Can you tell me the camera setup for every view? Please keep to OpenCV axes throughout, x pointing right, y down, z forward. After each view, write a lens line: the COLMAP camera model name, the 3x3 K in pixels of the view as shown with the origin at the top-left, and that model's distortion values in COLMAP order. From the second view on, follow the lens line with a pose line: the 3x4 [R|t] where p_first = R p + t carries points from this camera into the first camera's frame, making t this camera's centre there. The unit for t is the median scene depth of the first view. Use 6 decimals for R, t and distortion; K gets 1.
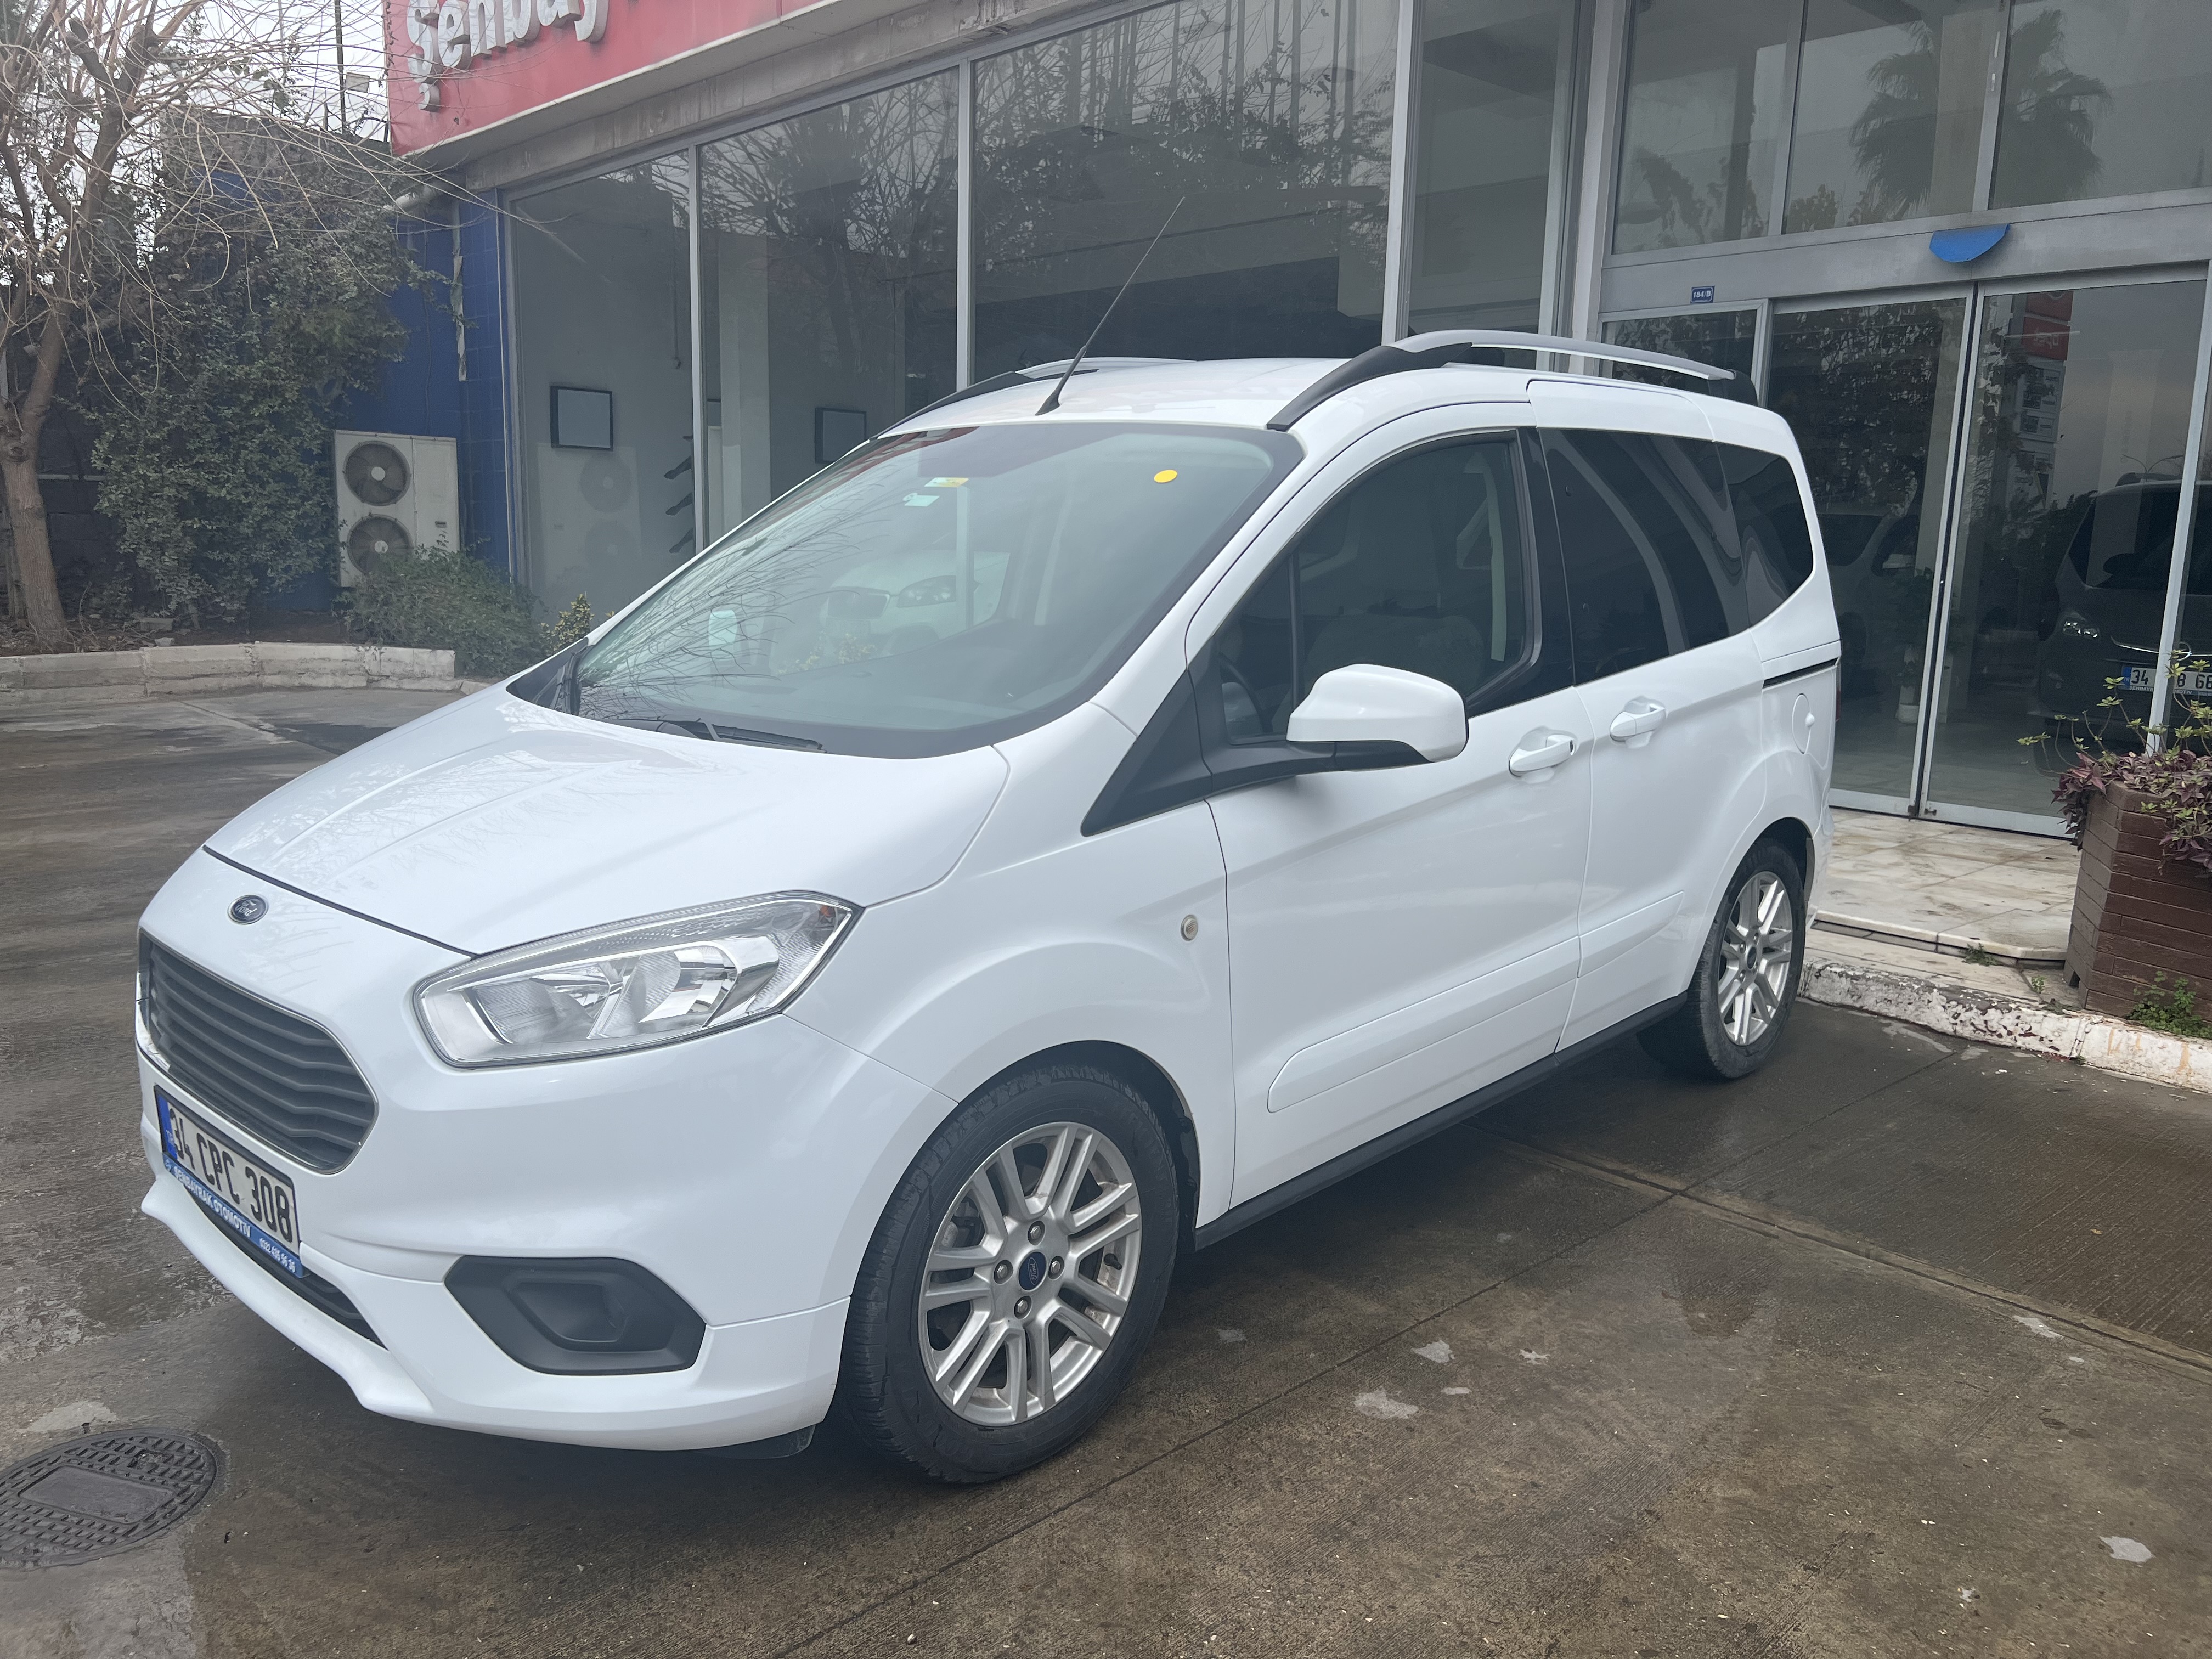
lens RADIAL K [[1655.4, 0, 1094.7], [0, 1655.4, 834.1], [0, 0, 1]] dist [0.049888, -0.056552]
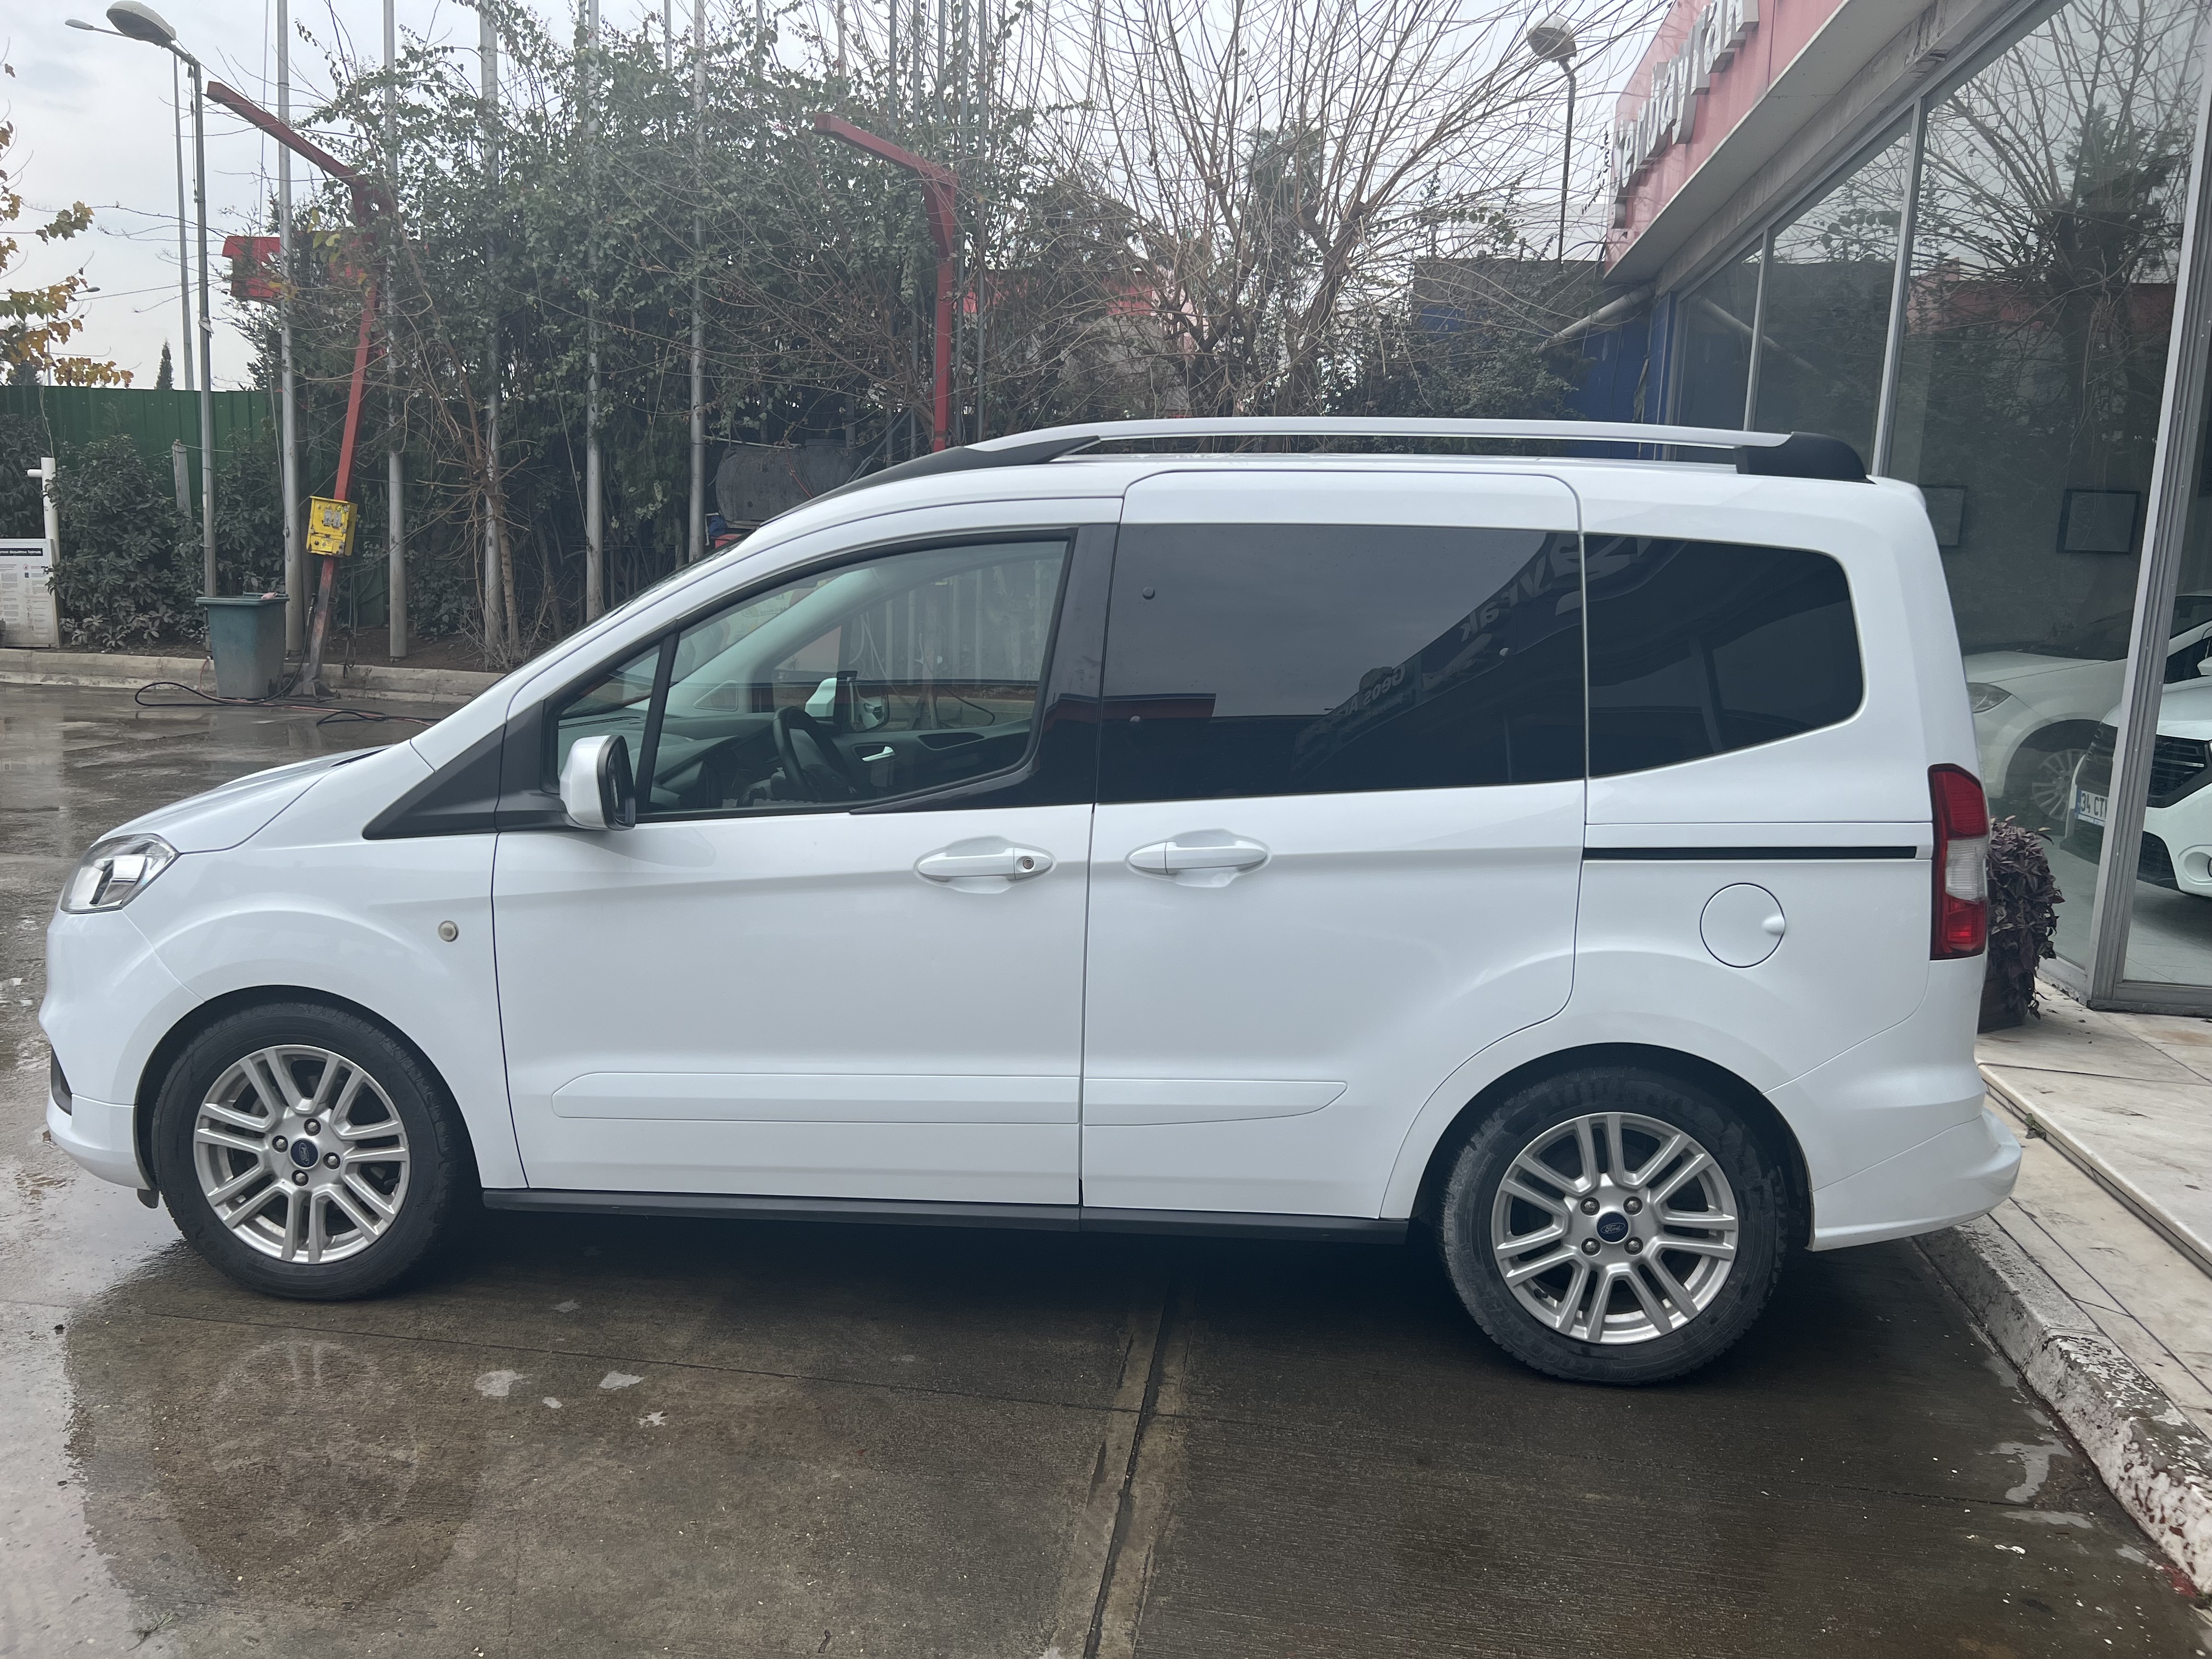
lens RADIAL K [[1655.4, 0, 1089.3], [0, 1655.4, 829.8], [0, 0, 1]] dist [0.049888, -0.056552]
pose [[0.633473, 0.125866, -0.763459, 0.927509], [-0.167387, 0.985609, 0.023603, -0.090592], [0.755442, 0.112842, 0.645425, 0.392995]]
